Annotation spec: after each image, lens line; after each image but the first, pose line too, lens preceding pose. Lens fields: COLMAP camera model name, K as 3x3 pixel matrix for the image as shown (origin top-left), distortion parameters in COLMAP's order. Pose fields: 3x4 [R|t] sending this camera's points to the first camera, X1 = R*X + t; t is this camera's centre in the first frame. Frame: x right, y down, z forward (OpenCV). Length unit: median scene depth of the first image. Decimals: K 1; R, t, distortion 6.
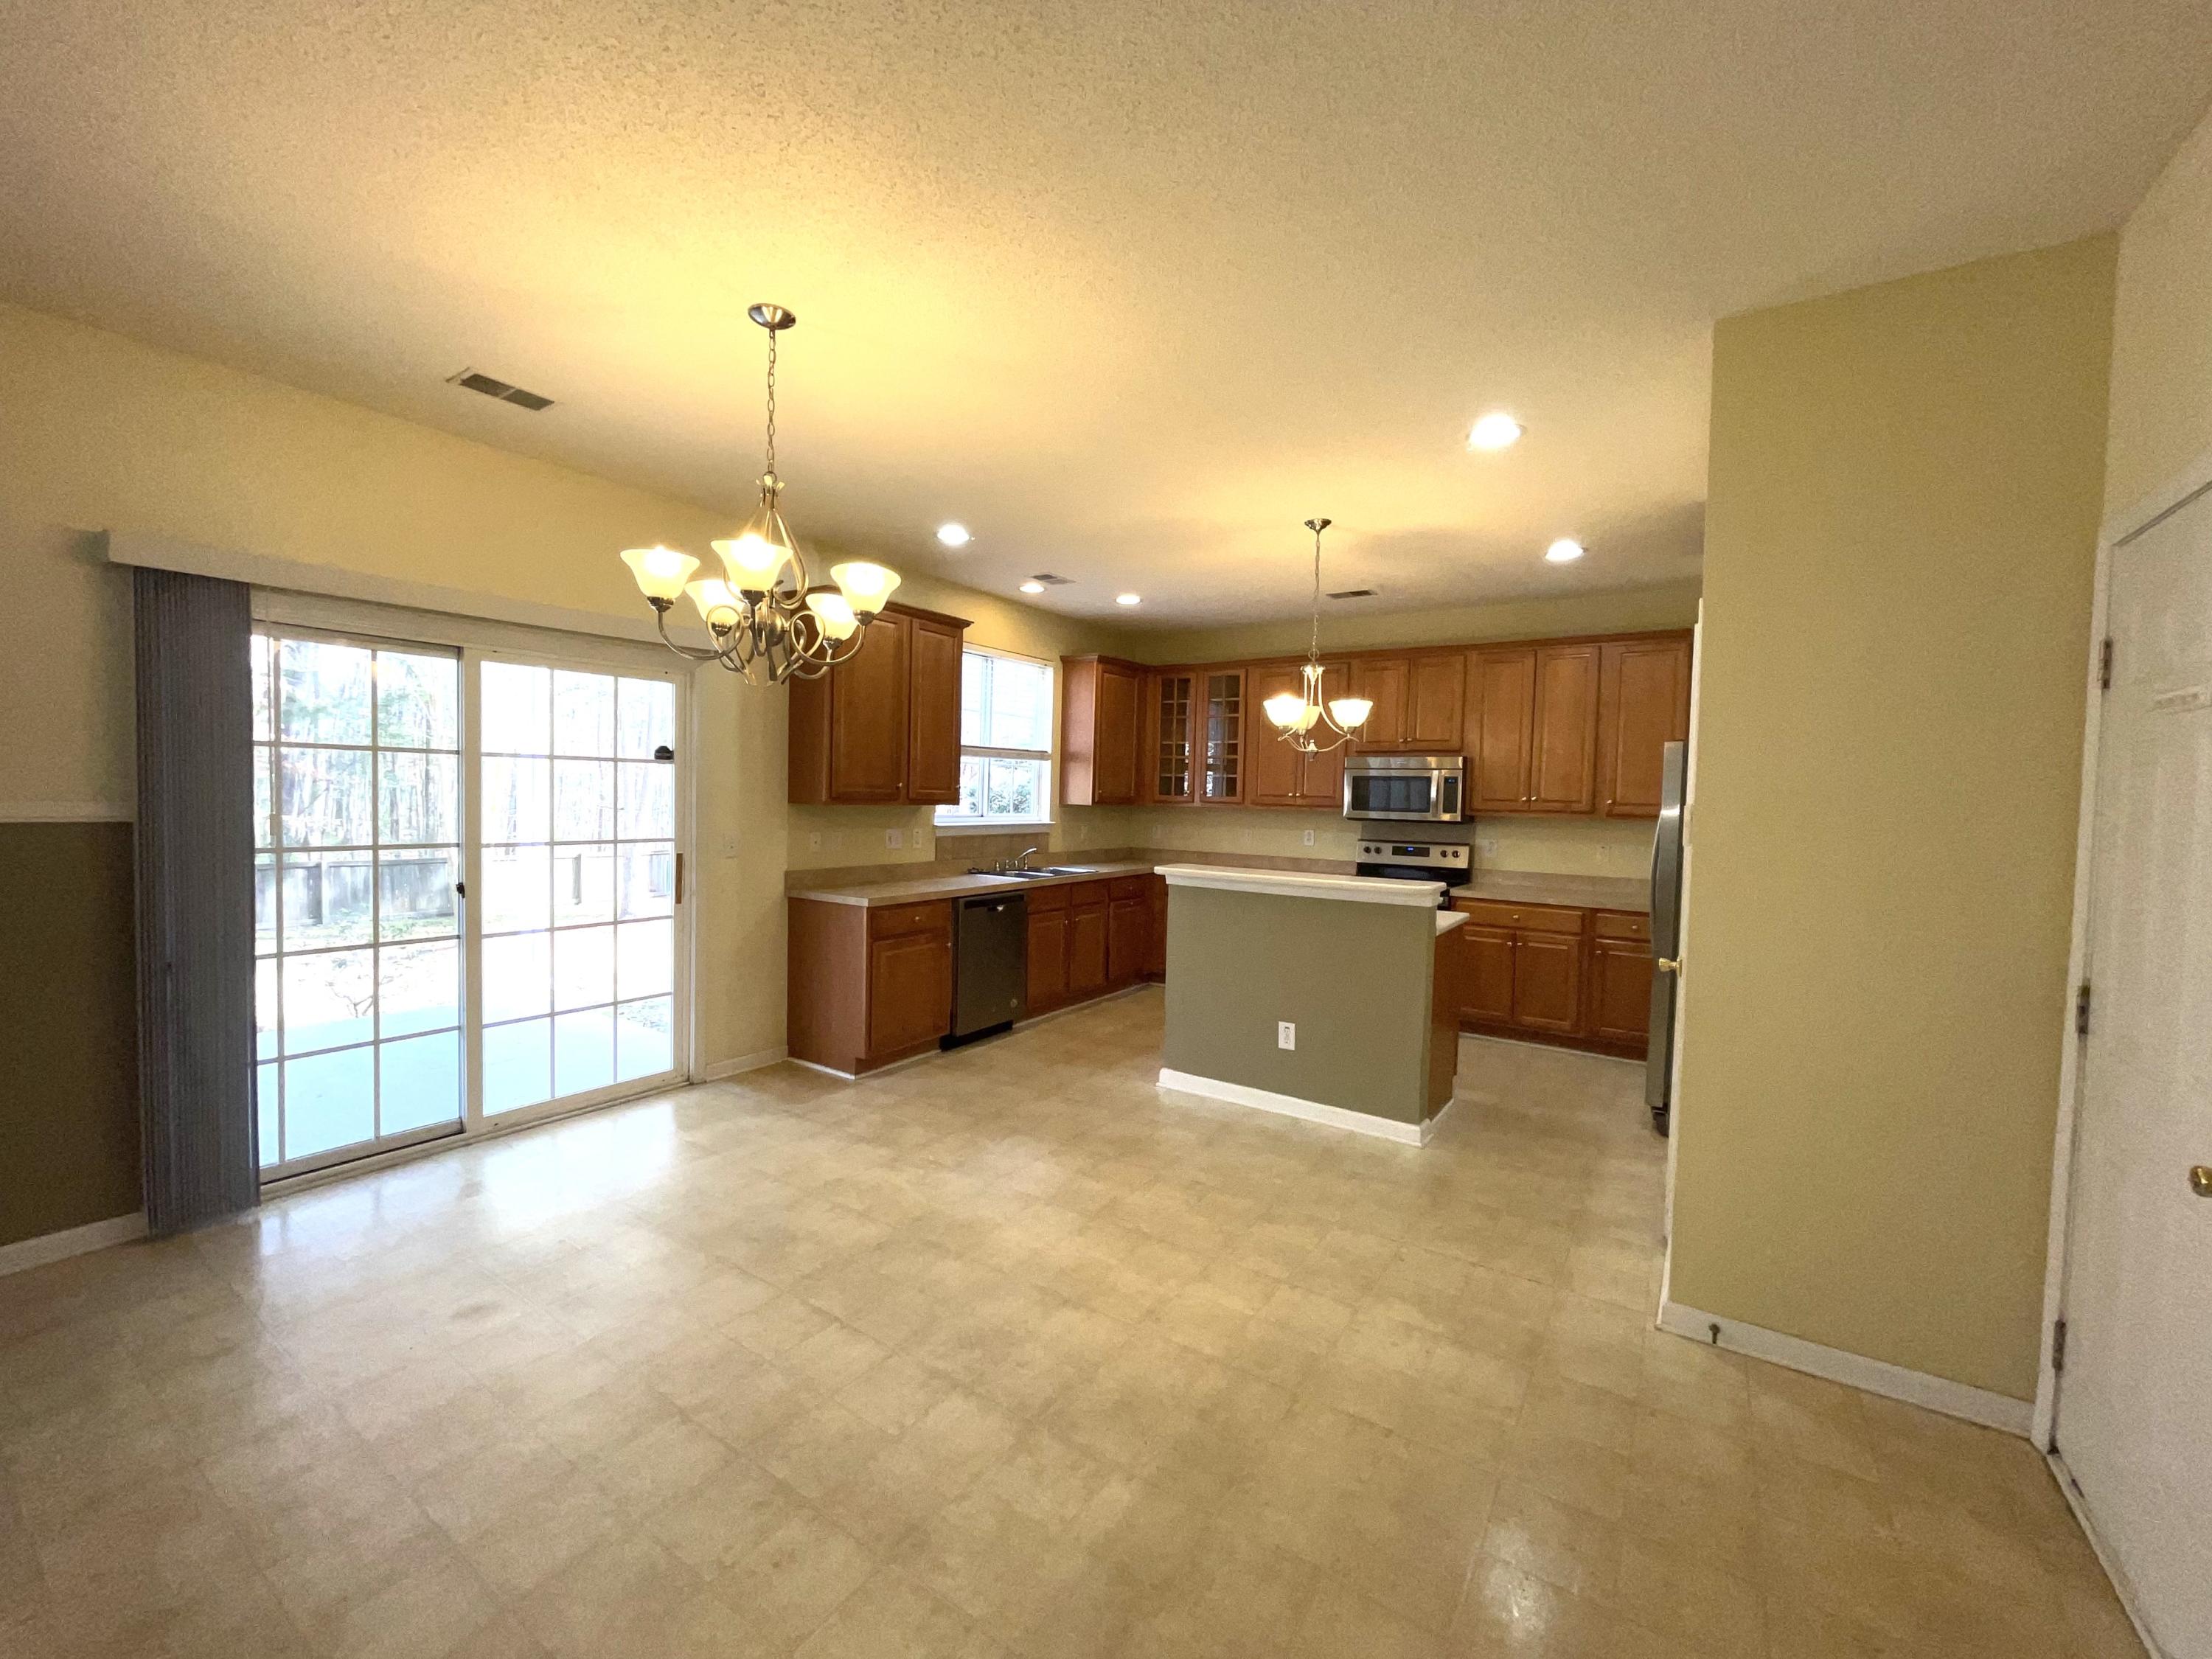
lens RADIAL K [[895.4, 0, 1100.3], [0, 895.4, 833.4], [0, 0, 1]] dist [0.000972, 0.000806]
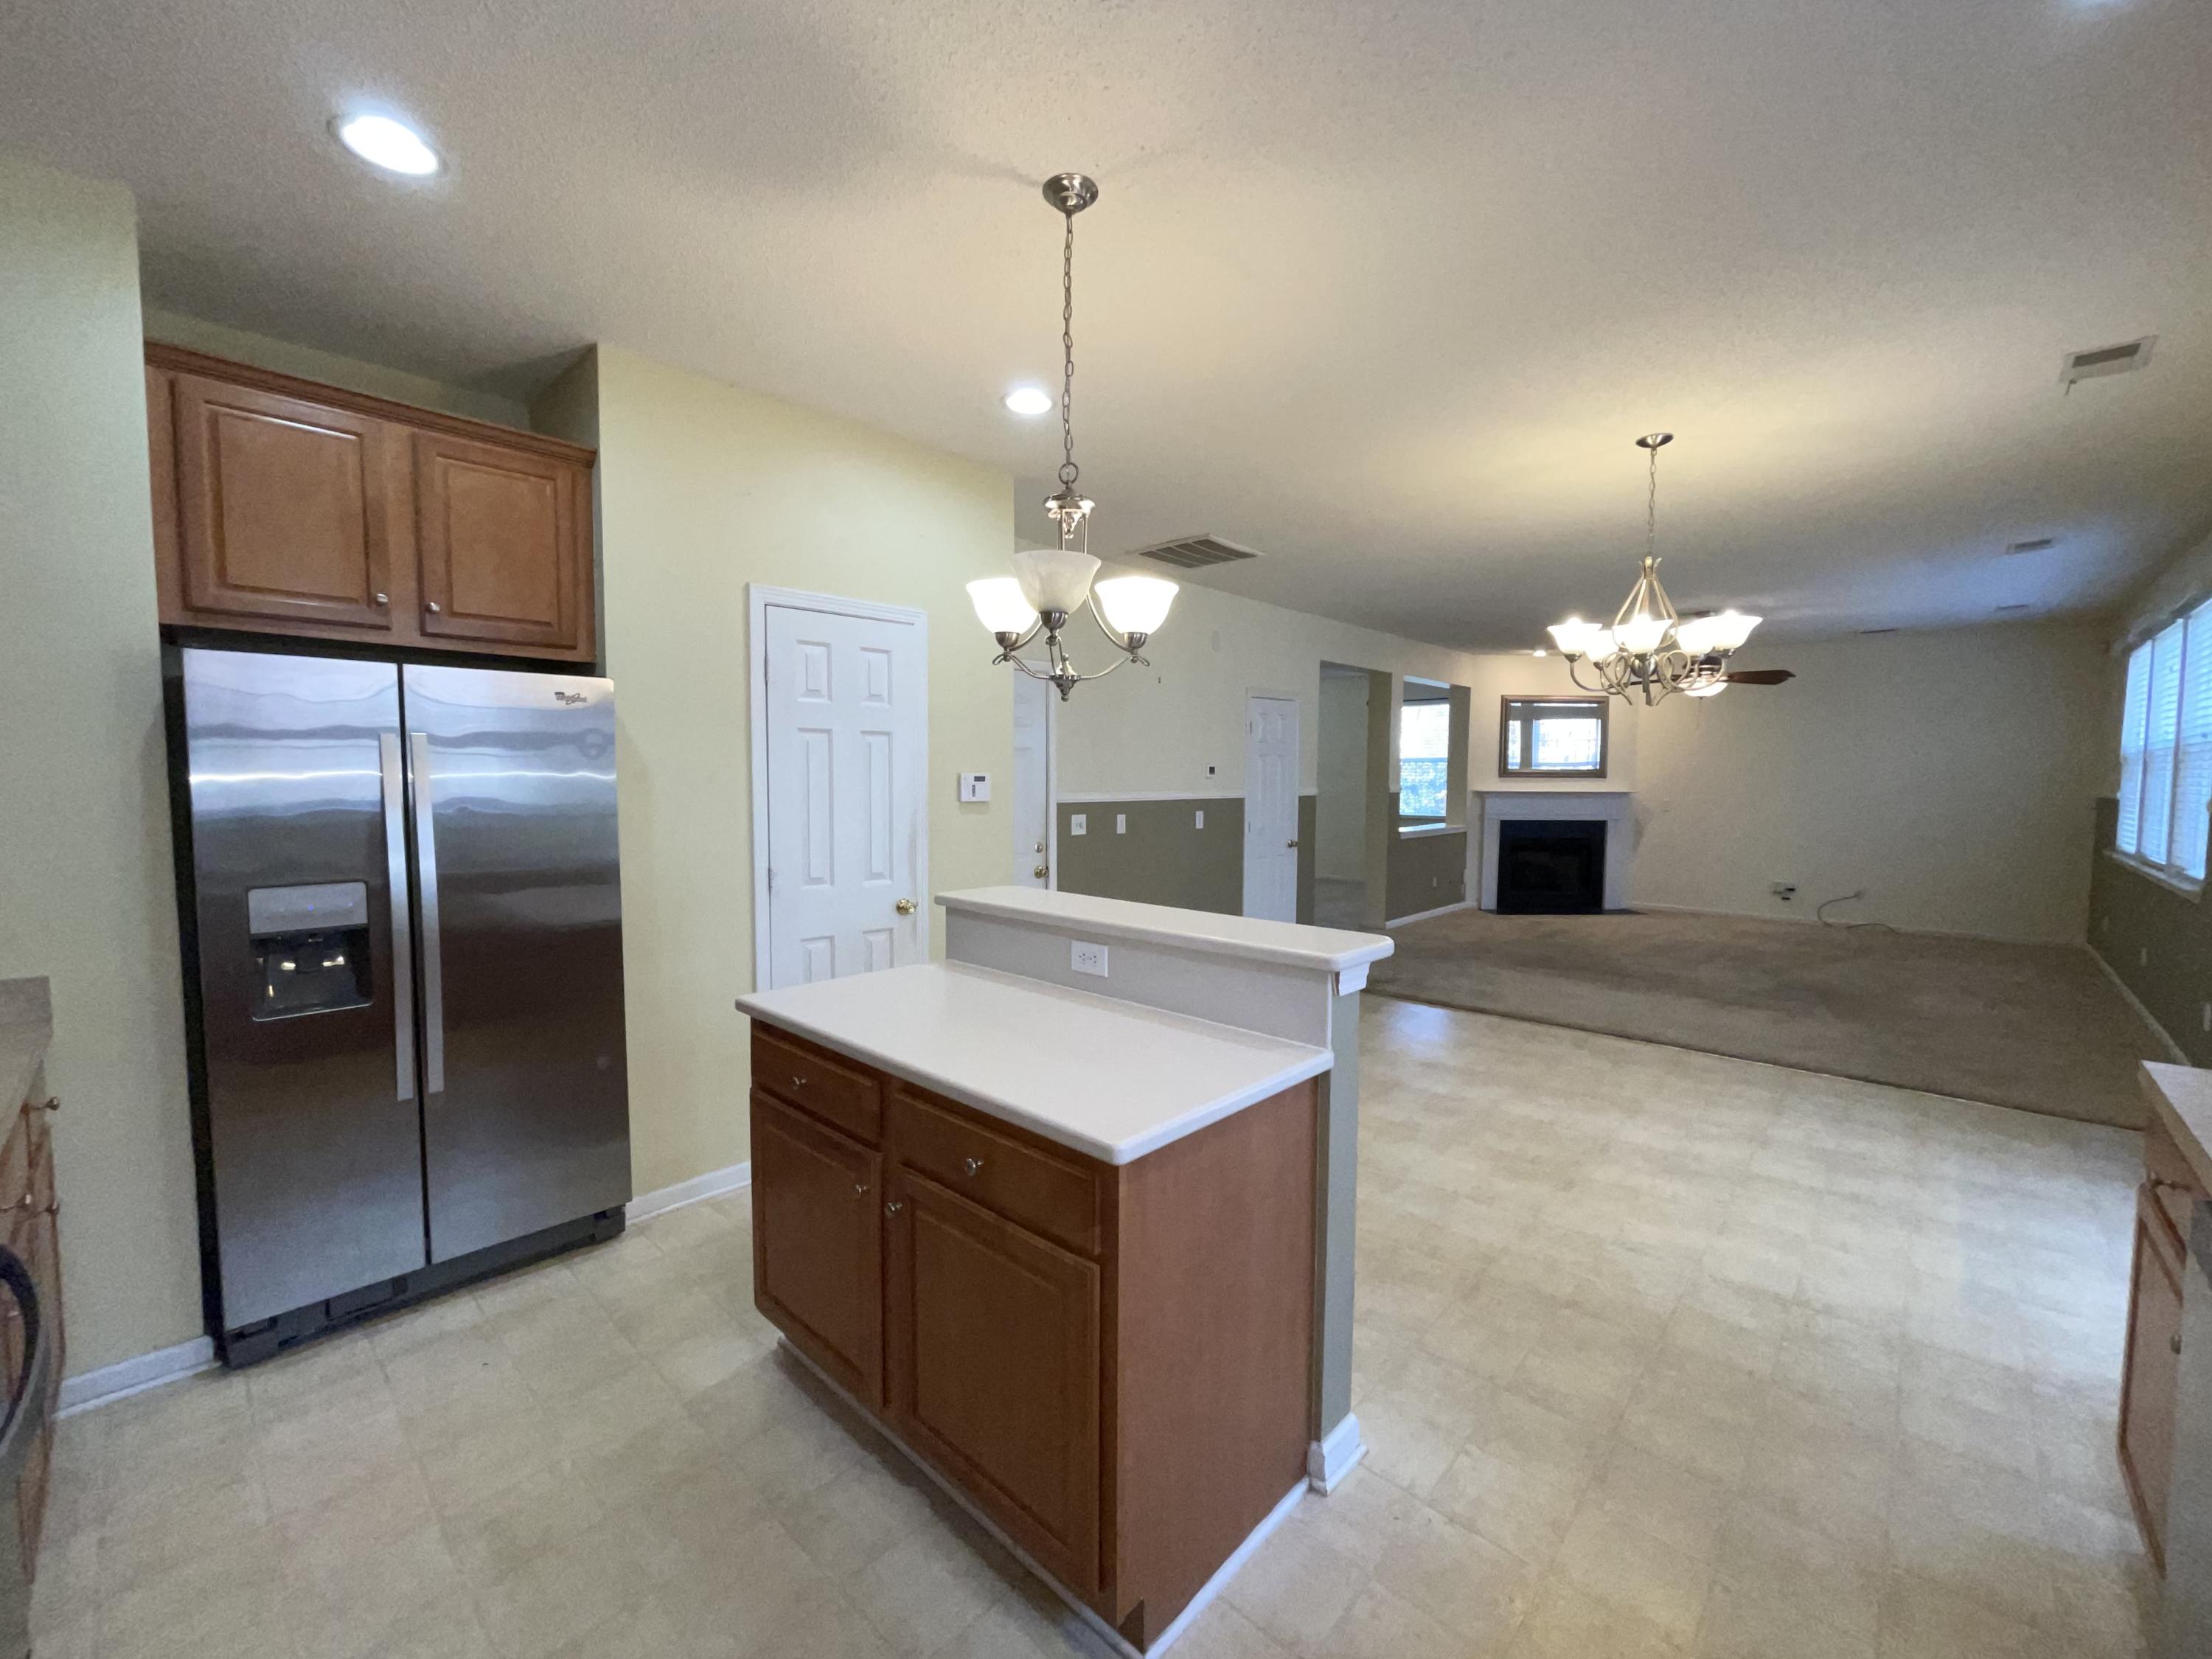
lens RADIAL K [[895.4, 0, 1100.3], [0, 895.4, 833.4], [0, 0, 1]] dist [0.000972, 0.000806]
pose [[-0.985475, -0.039534, 0.165156, 0.195405], [-0.022611, 0.994412, 0.103115, -0.082861], [-0.168310, 0.097883, -0.980862, 2.151679]]
